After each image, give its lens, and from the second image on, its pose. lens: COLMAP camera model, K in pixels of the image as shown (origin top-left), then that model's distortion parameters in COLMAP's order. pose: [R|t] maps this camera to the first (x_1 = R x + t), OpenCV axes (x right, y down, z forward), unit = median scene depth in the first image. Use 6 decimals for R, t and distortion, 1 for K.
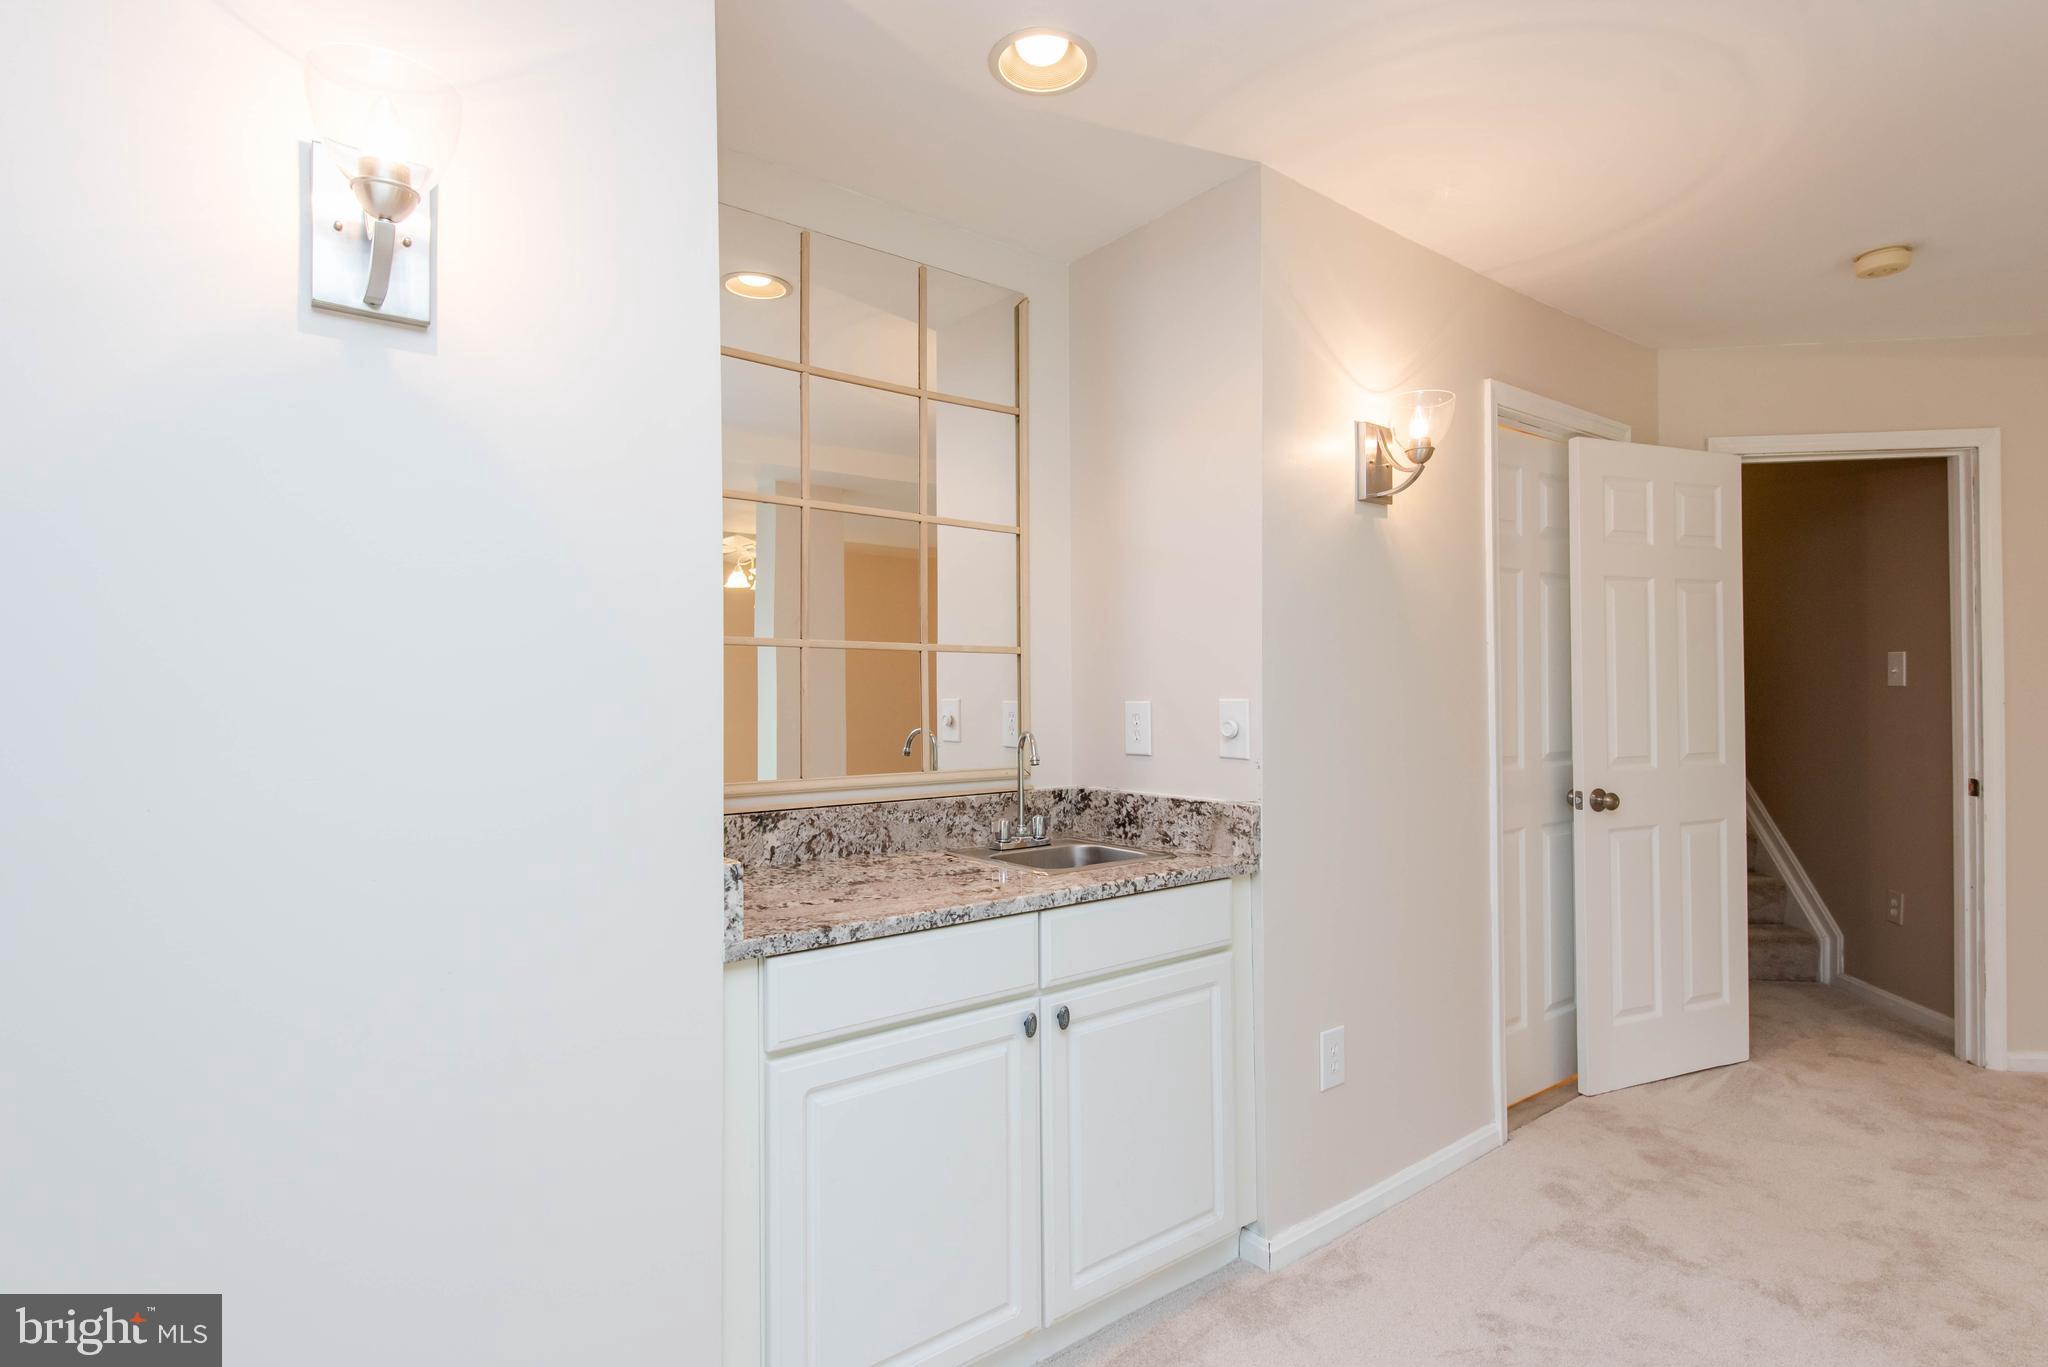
lens RADIAL K [[1030.2, 0, 1024.0], [0, 1030.2, 683.5], [0, 0, 1]] dist [-0.001228, -0.000315]
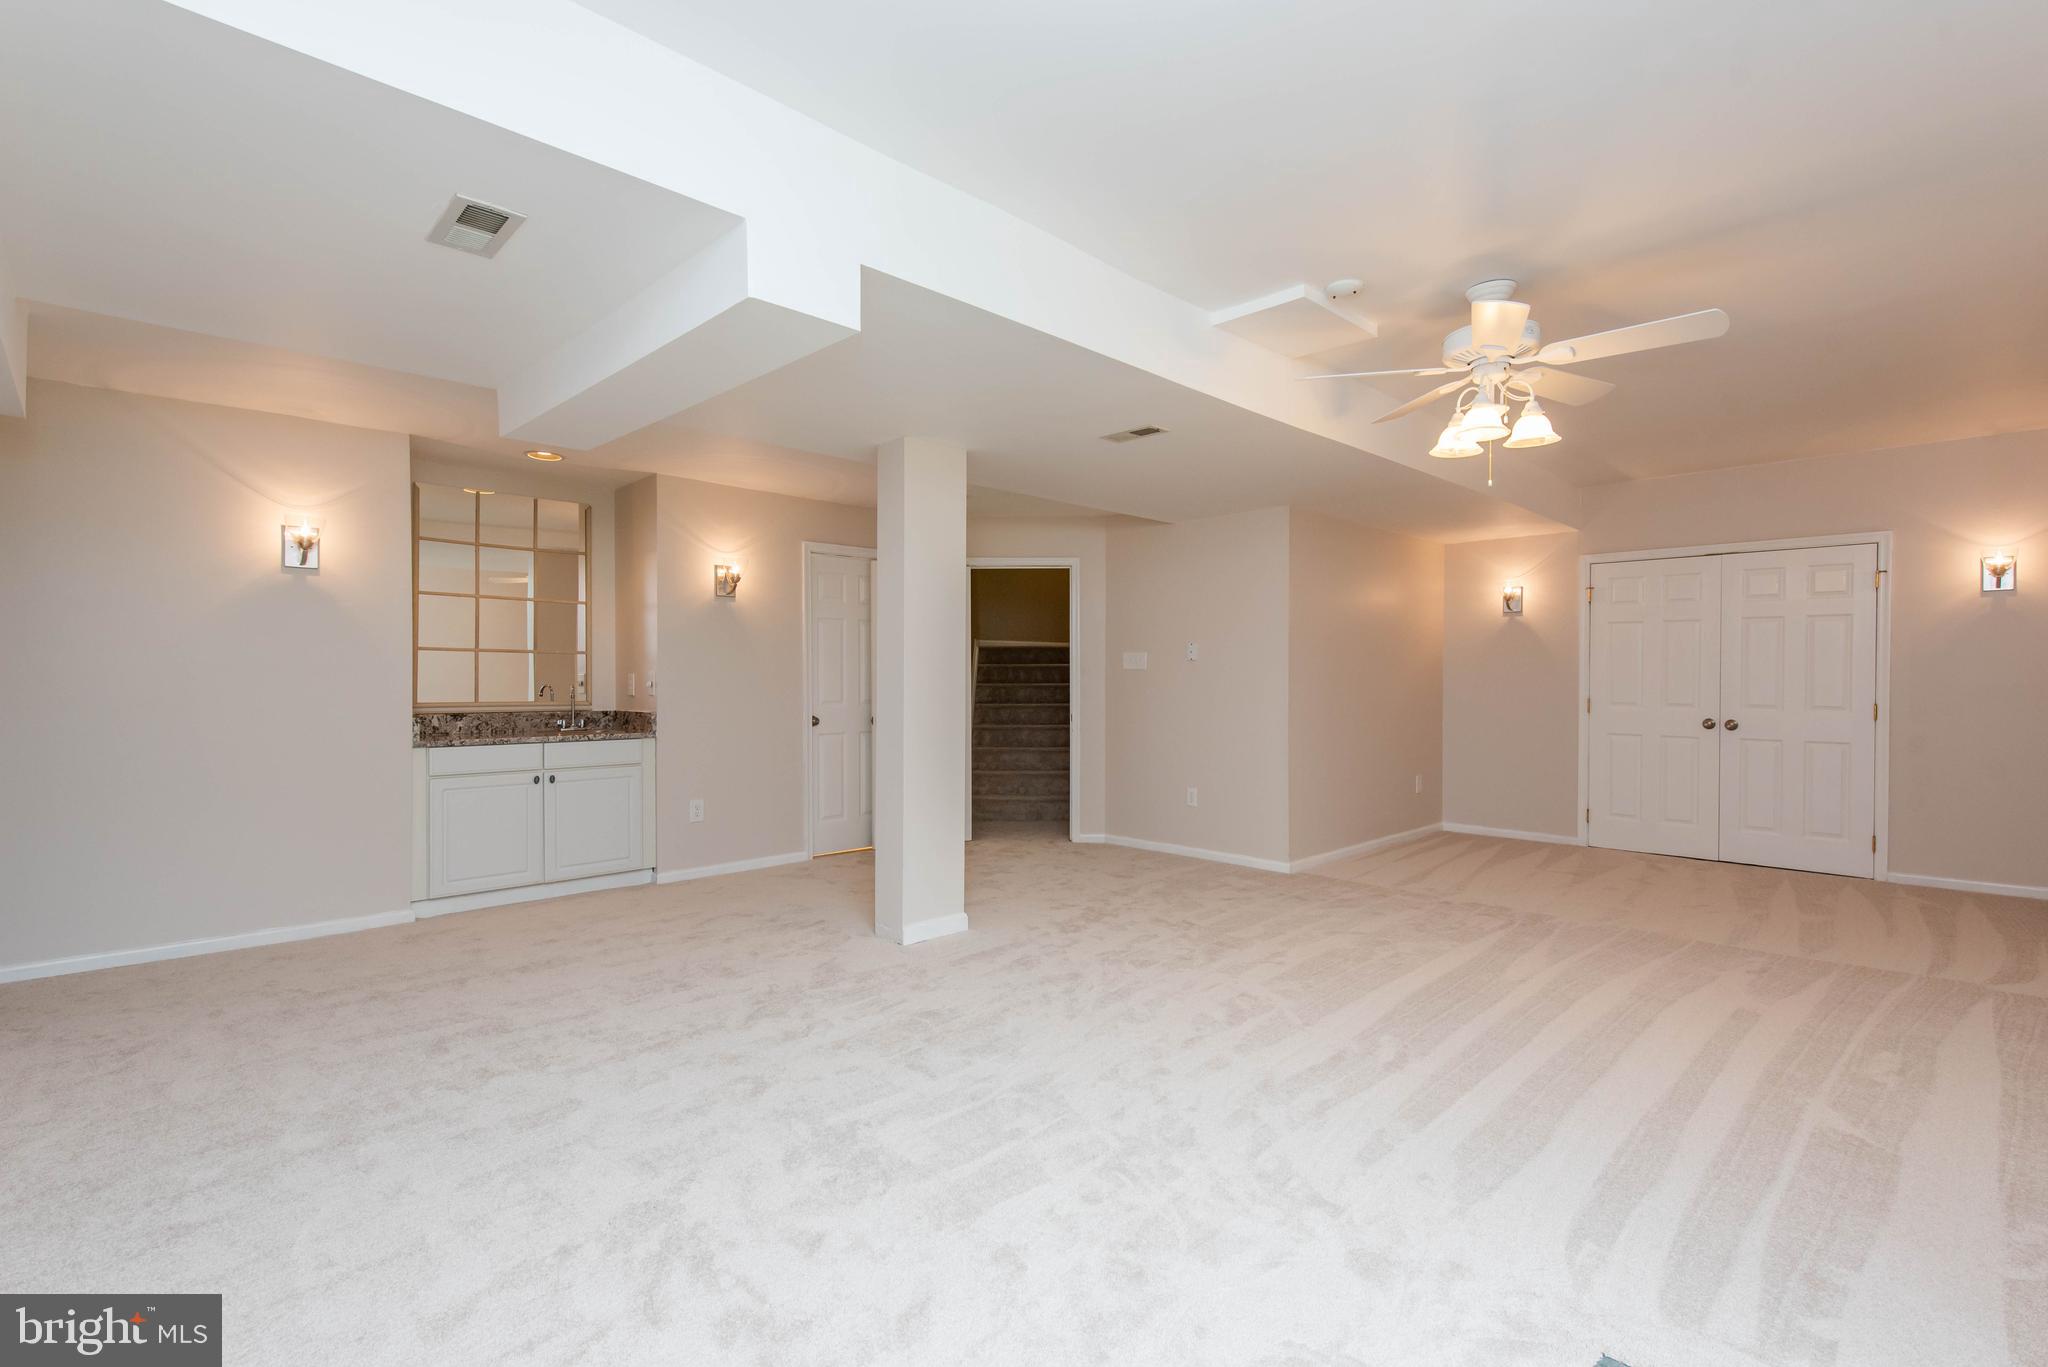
lens RADIAL K [[909.3, 0, 1024.0], [0, 909.3, 683.5], [0, 0, 1]] dist [0.001214, 0.000173]
pose [[0.992107, 0.007554, 0.125168, 0.662069], [-0.009502, 0.999843, 0.014978, -0.002363], [-0.125035, -0.016049, 0.992022, -1.108565]]
